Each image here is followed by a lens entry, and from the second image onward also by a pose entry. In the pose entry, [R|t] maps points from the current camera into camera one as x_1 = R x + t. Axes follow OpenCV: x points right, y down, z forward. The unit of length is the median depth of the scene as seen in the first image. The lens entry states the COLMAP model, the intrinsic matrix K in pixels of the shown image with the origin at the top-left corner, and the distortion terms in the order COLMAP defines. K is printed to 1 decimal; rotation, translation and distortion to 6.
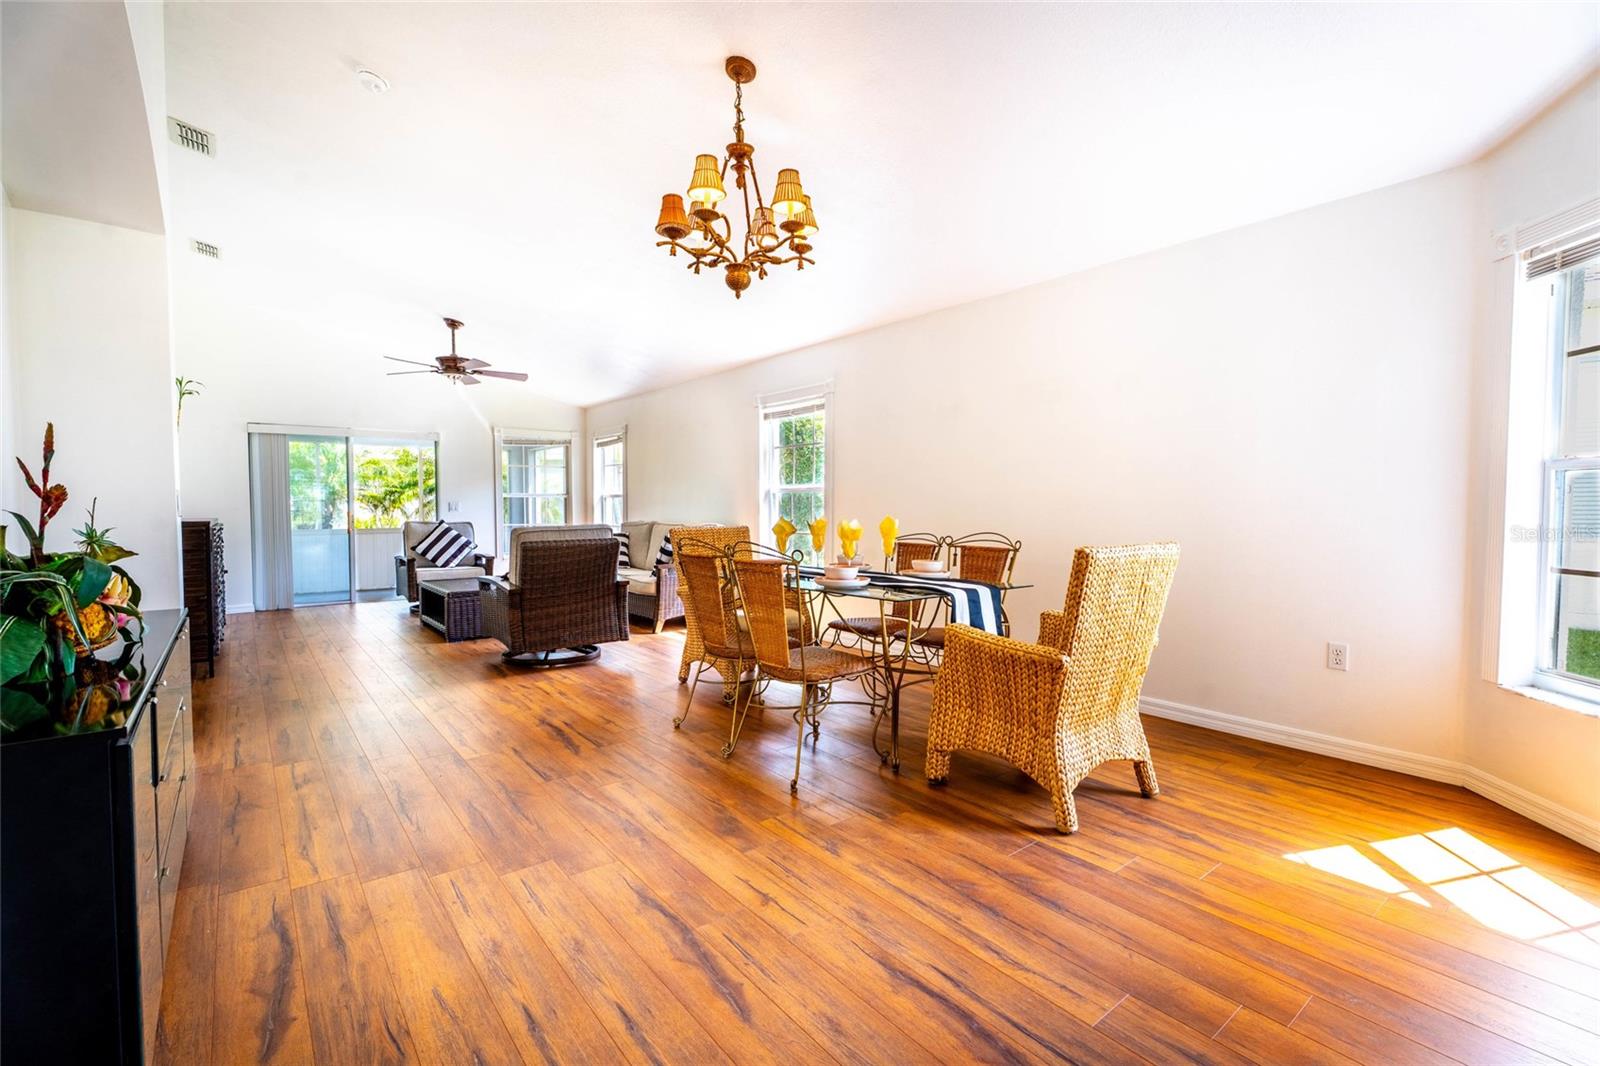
lens RADIAL K [[687.4, 0, 795.5], [0, 687.4, 534.4], [0, 0, 1]] dist [-0.000404, -0.000007]
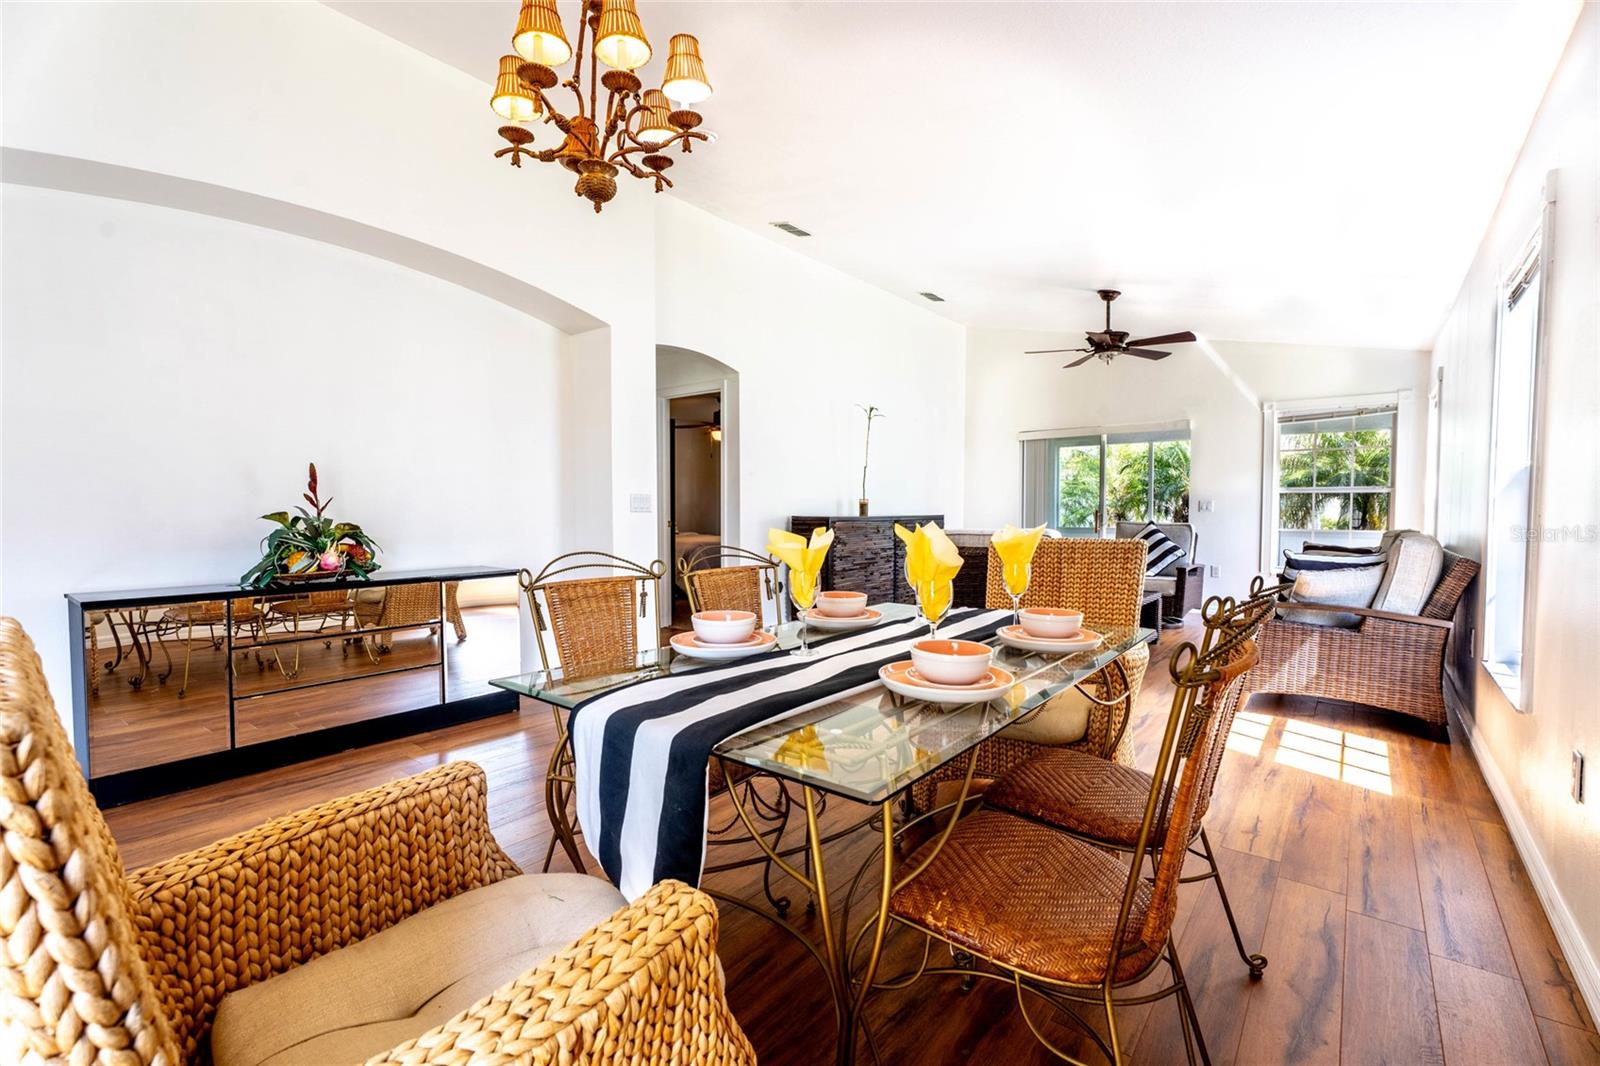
lens RADIAL K [[687.4, 0, 795.5], [0, 687.4, 534.4], [0, 0, 1]] dist [-0.000404, -0.000007]
pose [[0.206314, 0.041071, -0.977624, 0.271615], [-0.046090, 0.998418, 0.032218, -0.012190], [0.977400, 0.038412, 0.207880, 0.431073]]
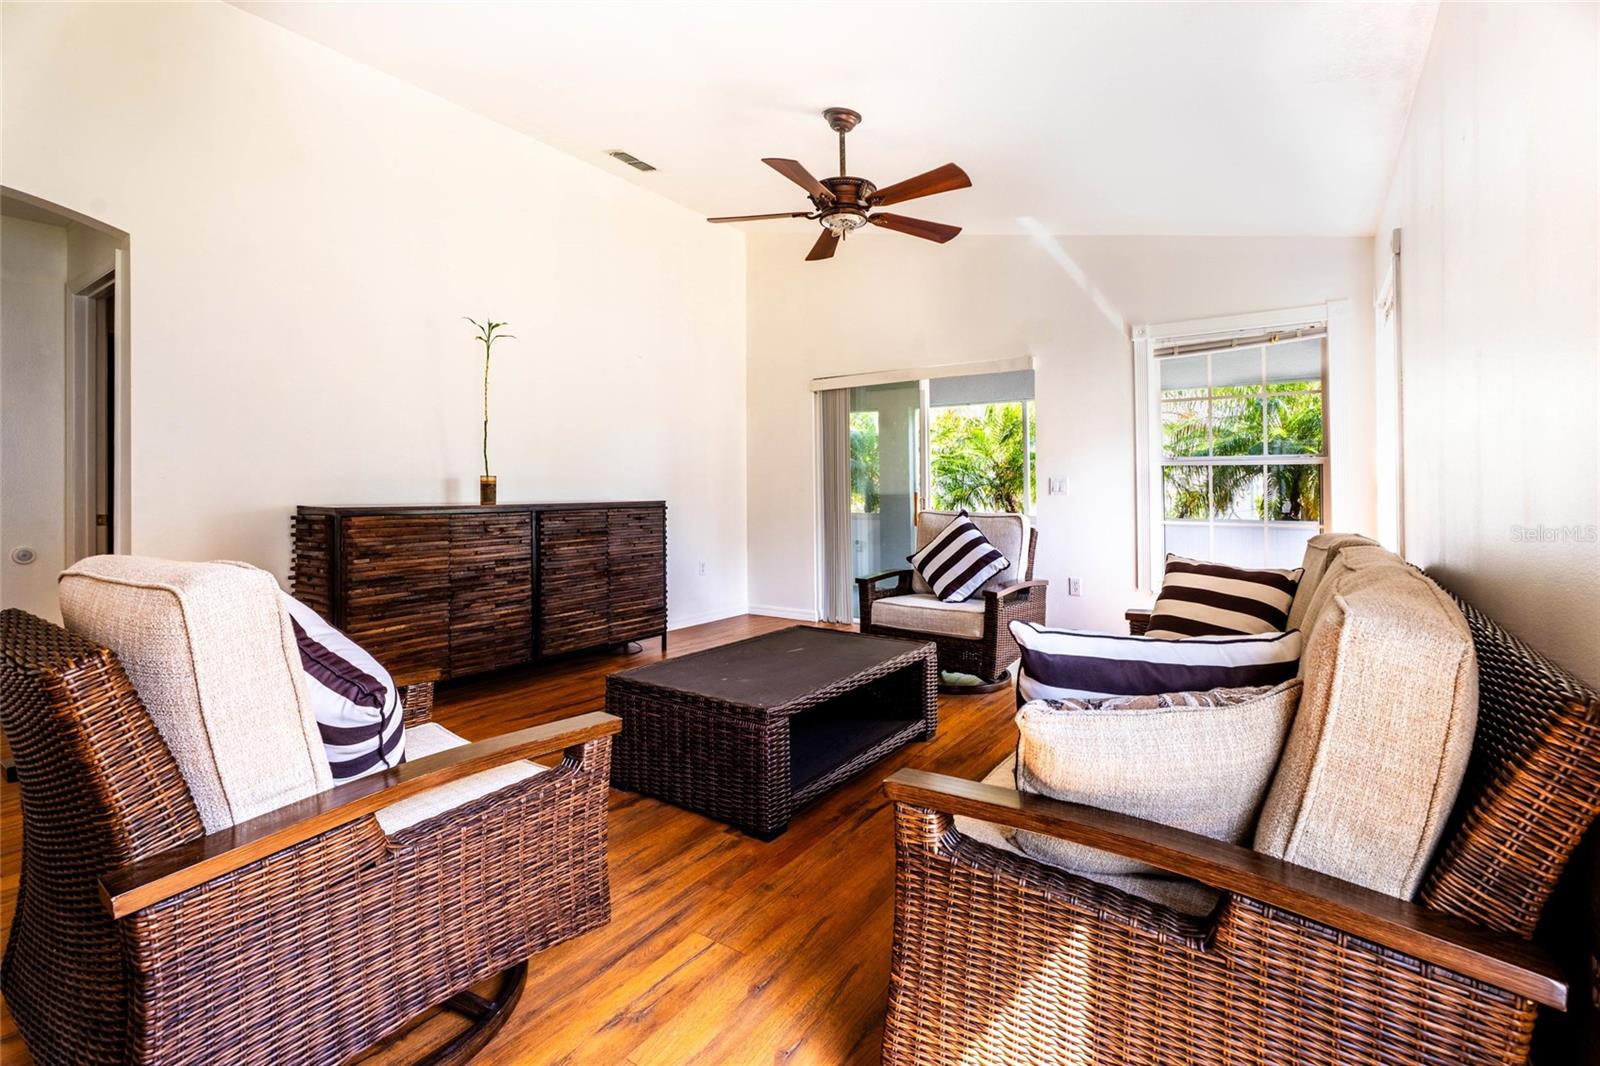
lens RADIAL K [[683.0, 0, 821.5], [0, 683.0, 479.2], [0, 0, 1]] dist [-0.000053, -0.000002]
pose [[0.275631, -0.008454, -0.961226, -0.030564], [-0.043150, 0.998845, -0.021158, -0.032431], [0.960295, 0.047309, 0.274947, 0.837392]]
